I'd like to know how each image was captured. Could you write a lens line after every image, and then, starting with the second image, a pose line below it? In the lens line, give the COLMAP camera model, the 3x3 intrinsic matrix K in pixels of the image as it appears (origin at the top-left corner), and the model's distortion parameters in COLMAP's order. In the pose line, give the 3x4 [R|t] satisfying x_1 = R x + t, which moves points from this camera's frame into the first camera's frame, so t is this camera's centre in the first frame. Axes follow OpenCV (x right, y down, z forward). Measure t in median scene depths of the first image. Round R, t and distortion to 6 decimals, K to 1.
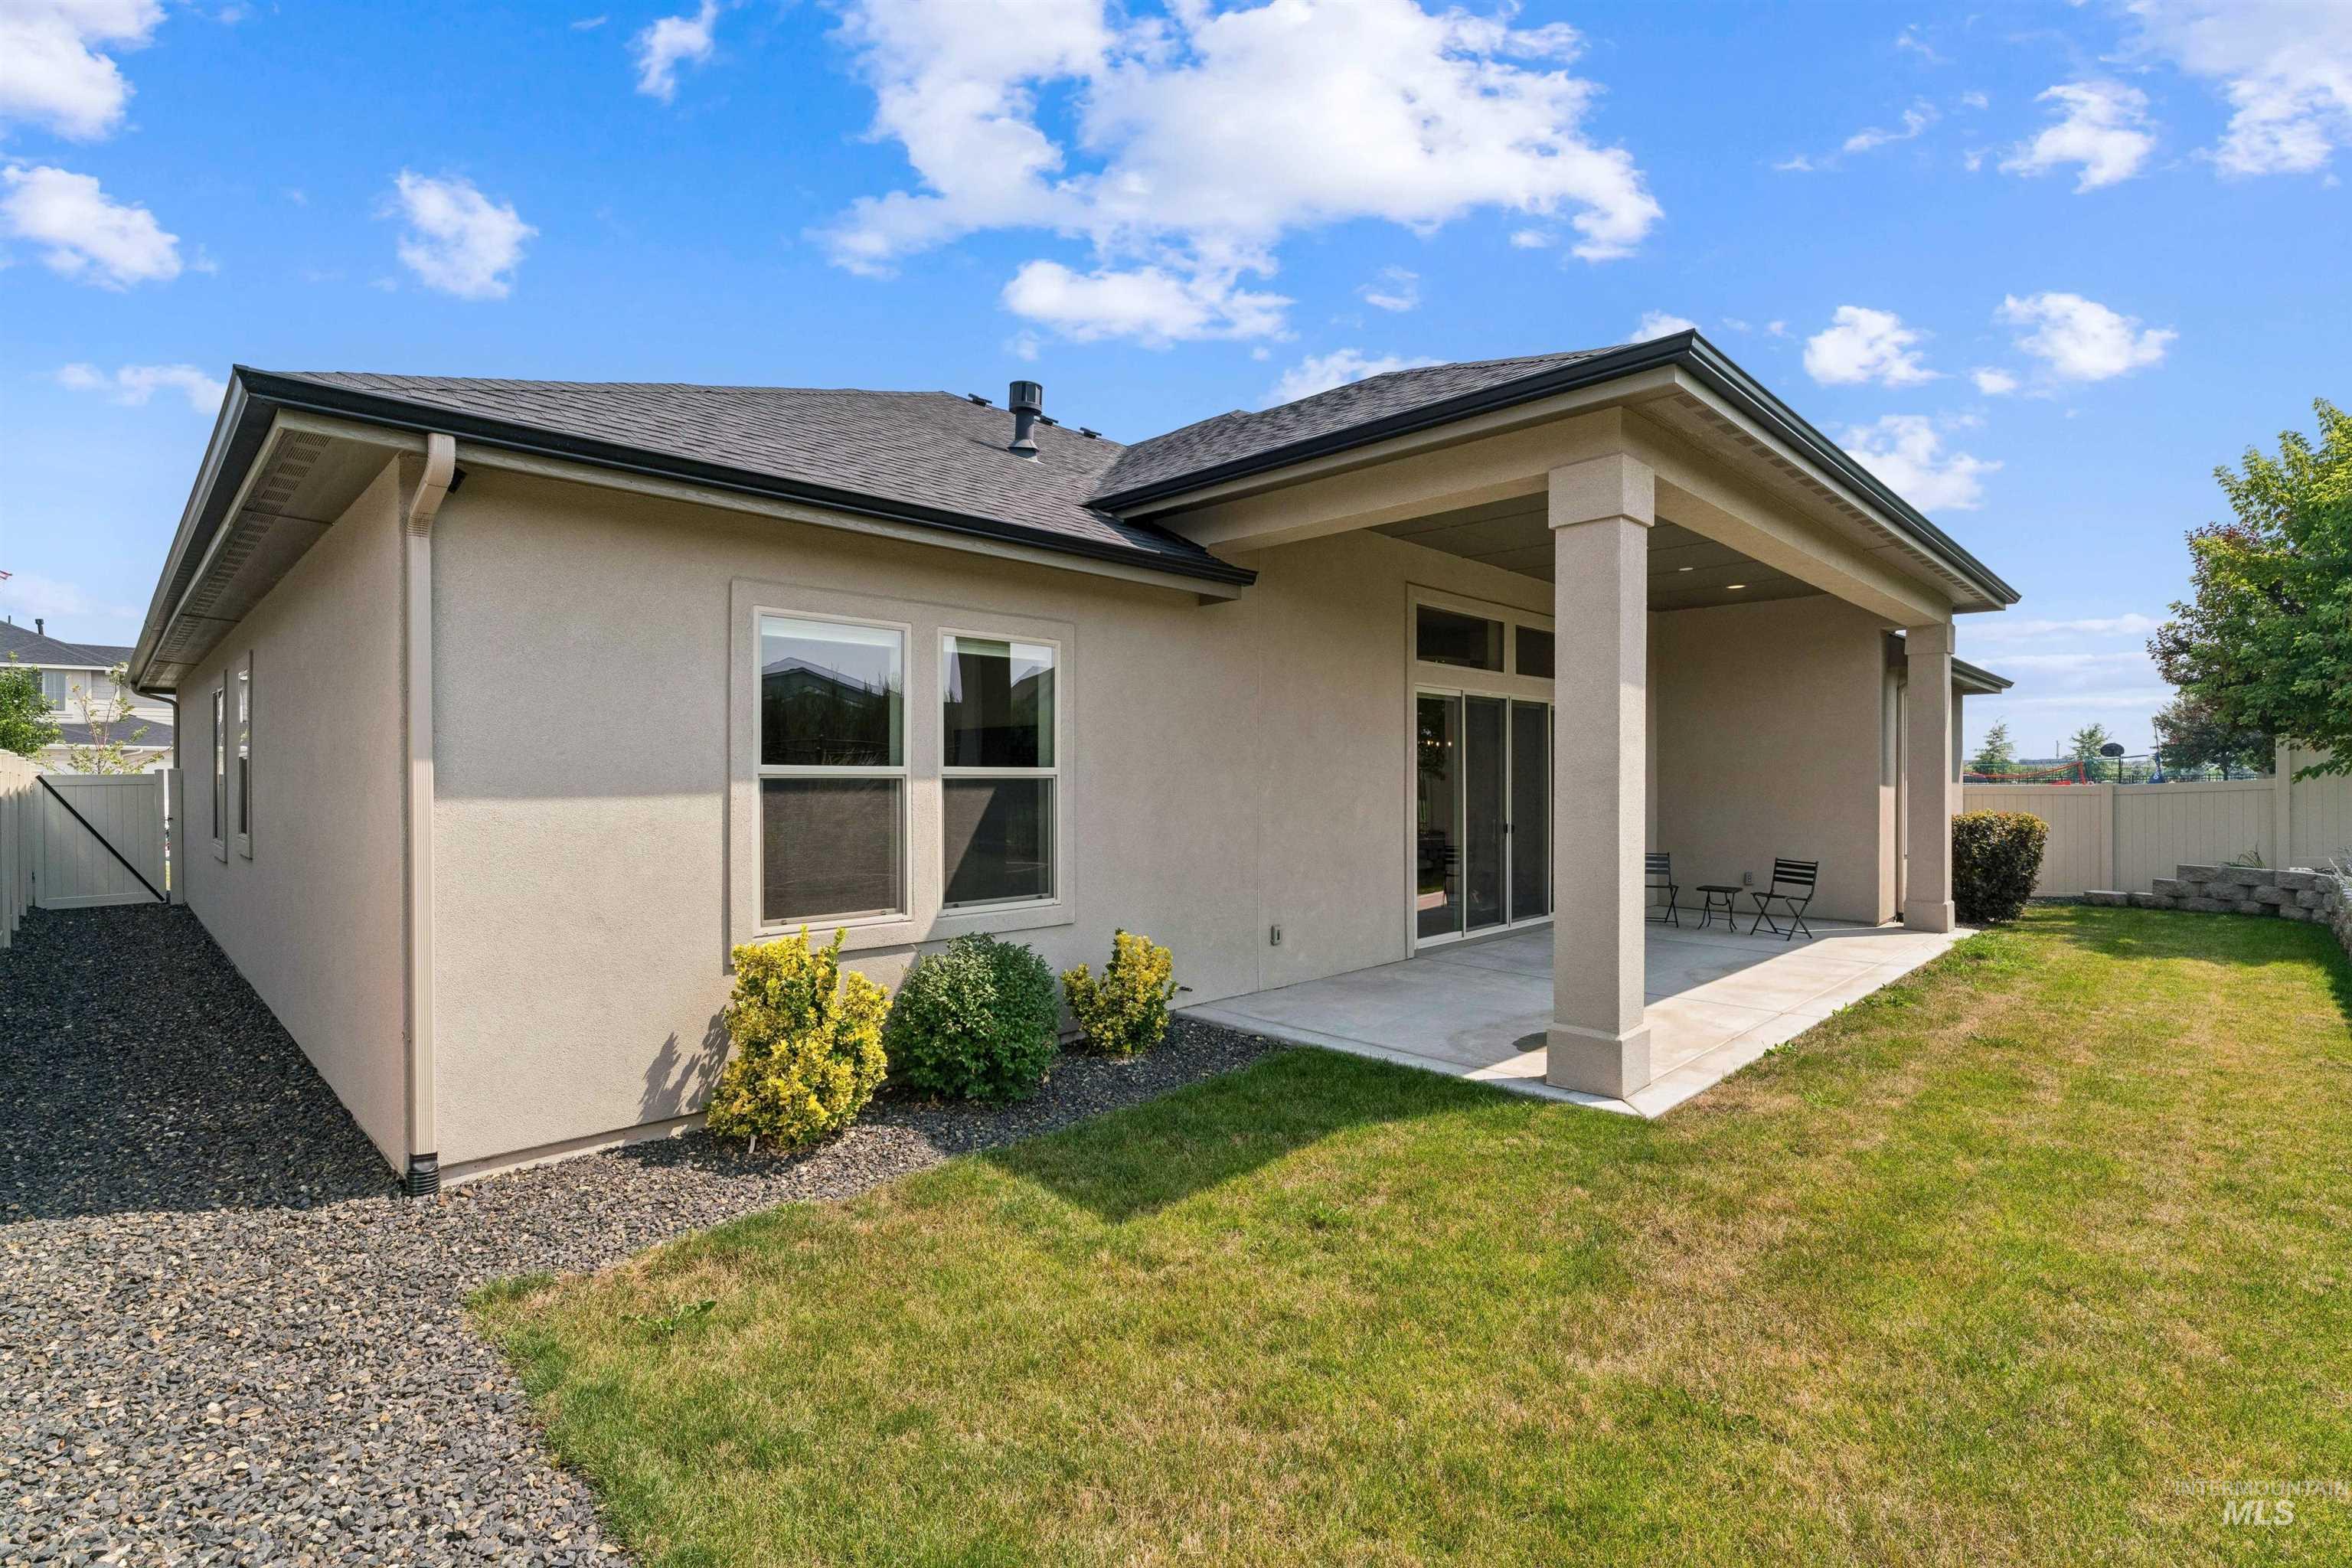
lens RADIAL K [[1075.3, 0, 1226.3], [0, 1075.3, 804.5], [0, 0, 1]] dist [0.016245, 0.000408]
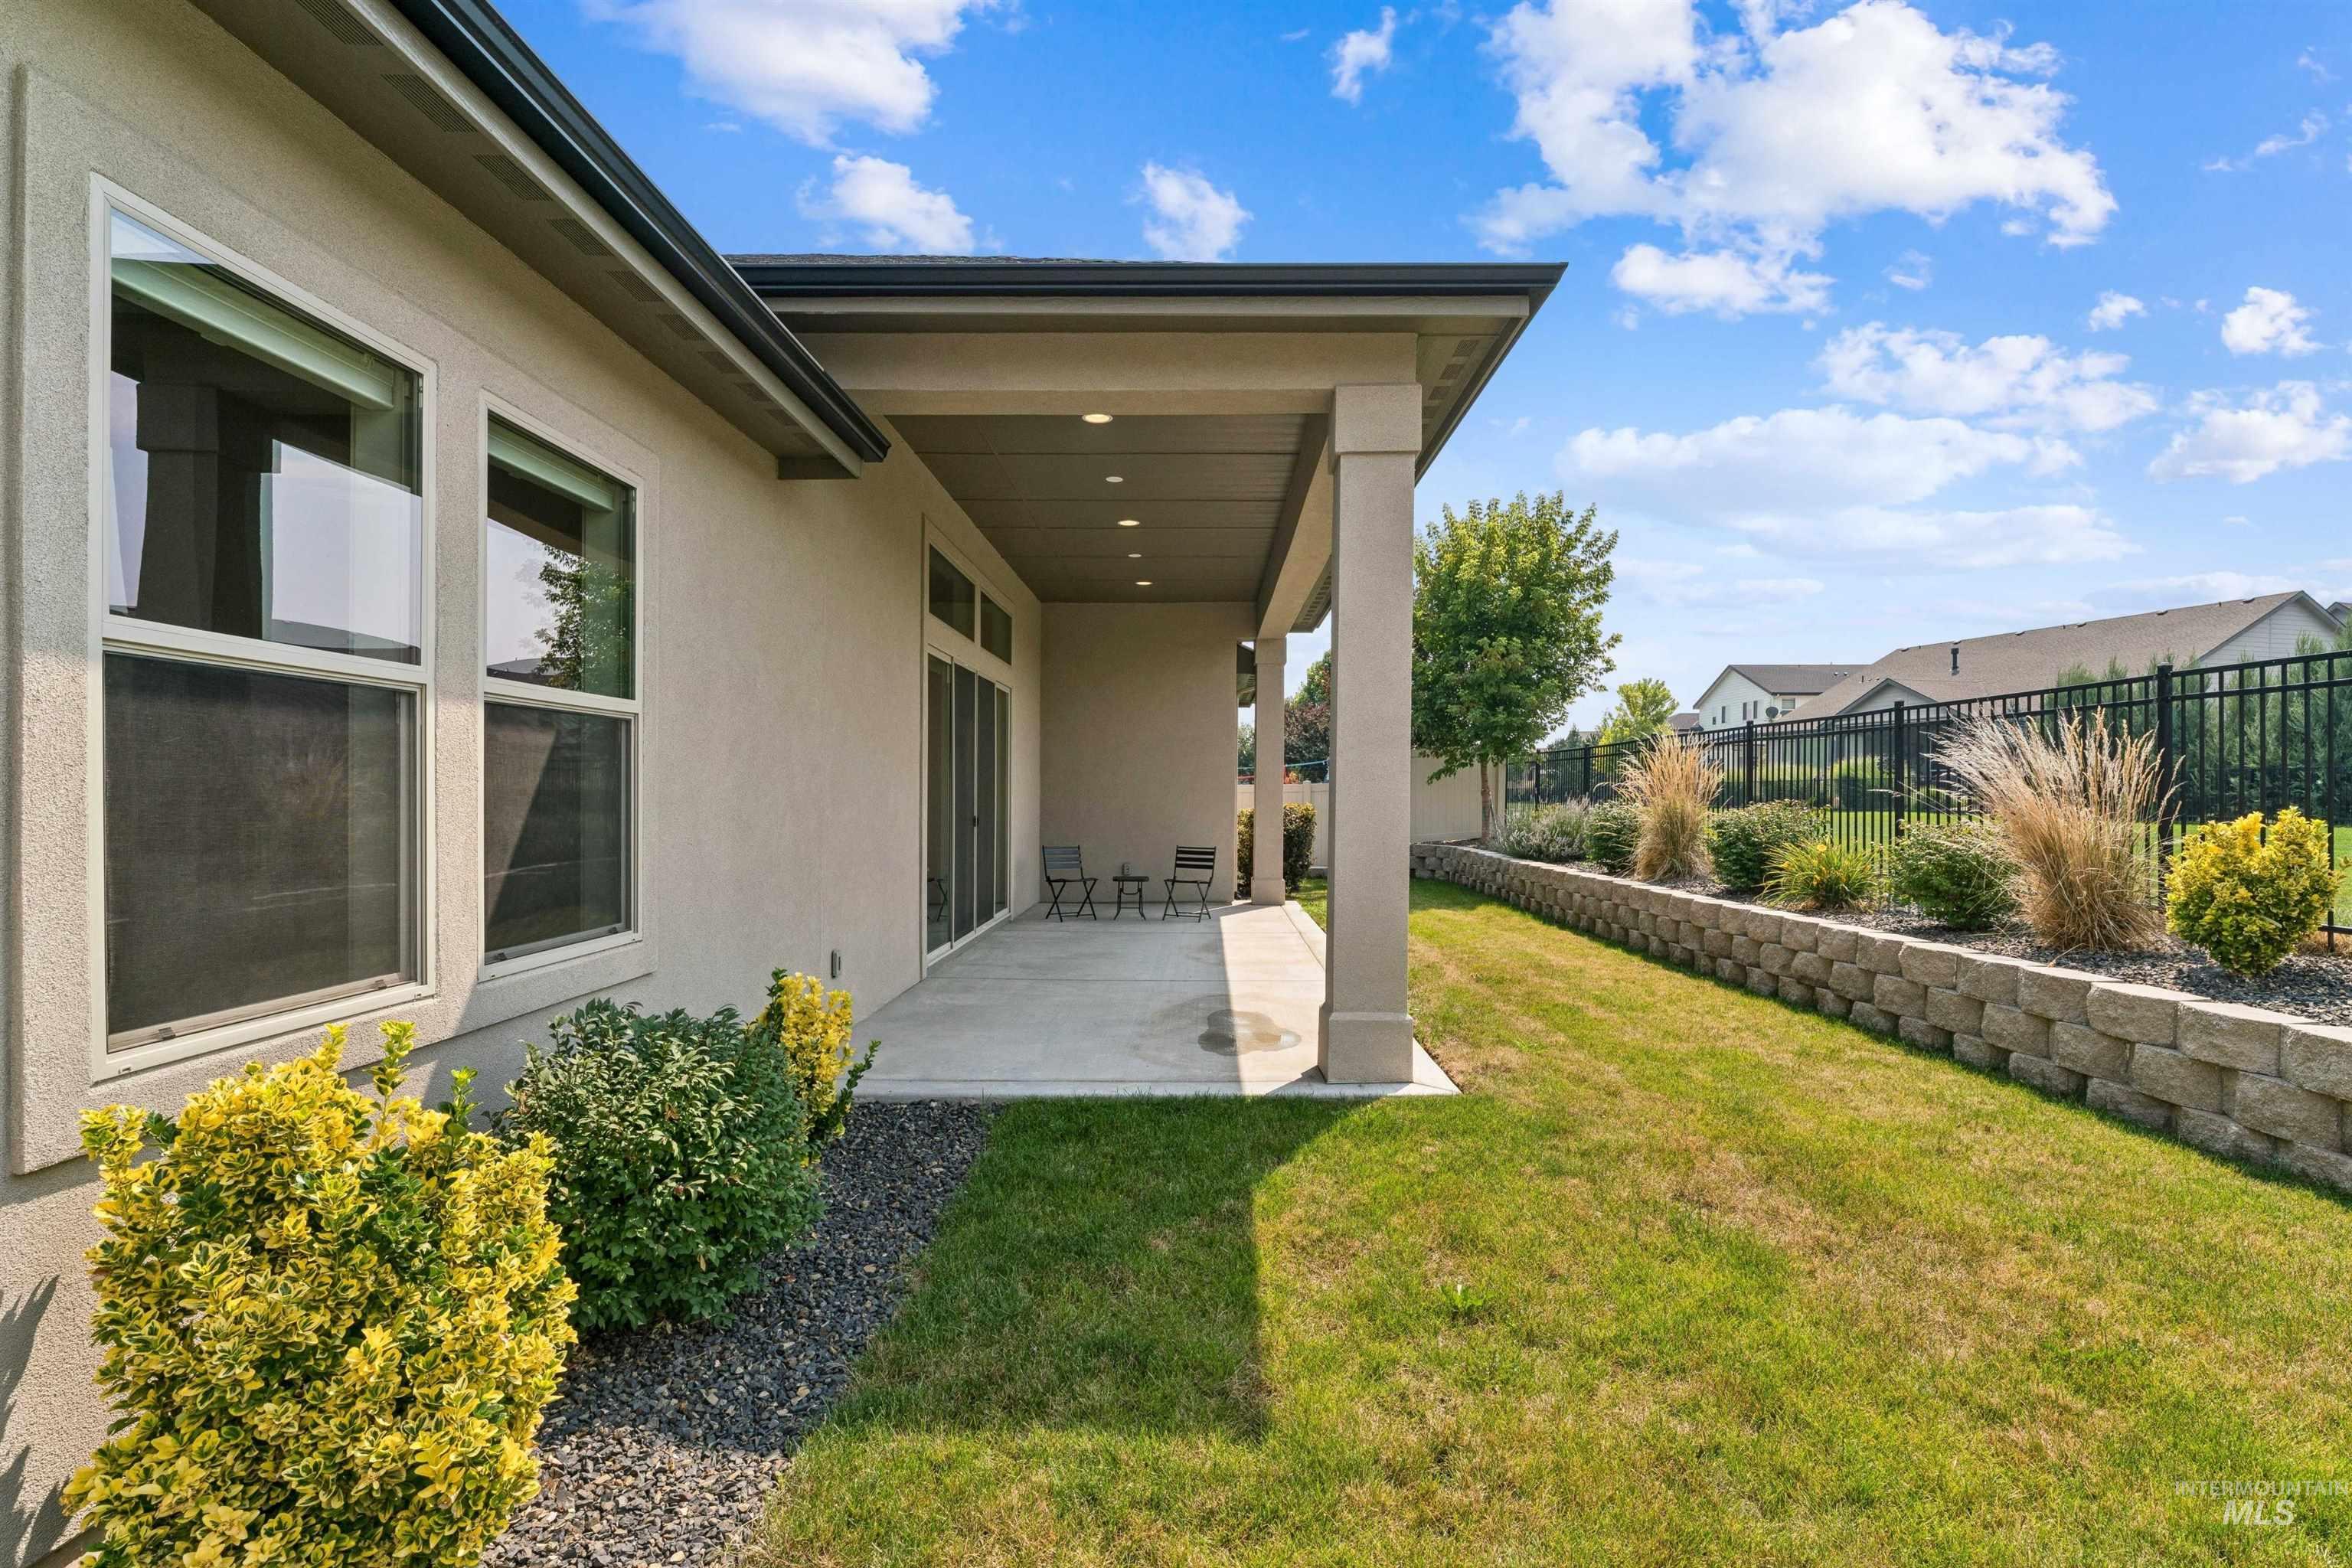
lens RADIAL K [[1075.3, 0, 1226.3], [0, 1075.3, 804.5], [0, 0, 1]] dist [0.016245, 0.000408]
pose [[0.714559, -0.008729, 0.699521, -0.390396], [0.019454, 0.999783, -0.007396, 0.035996], [-0.699305, 0.018893, 0.714574, 0.431999]]
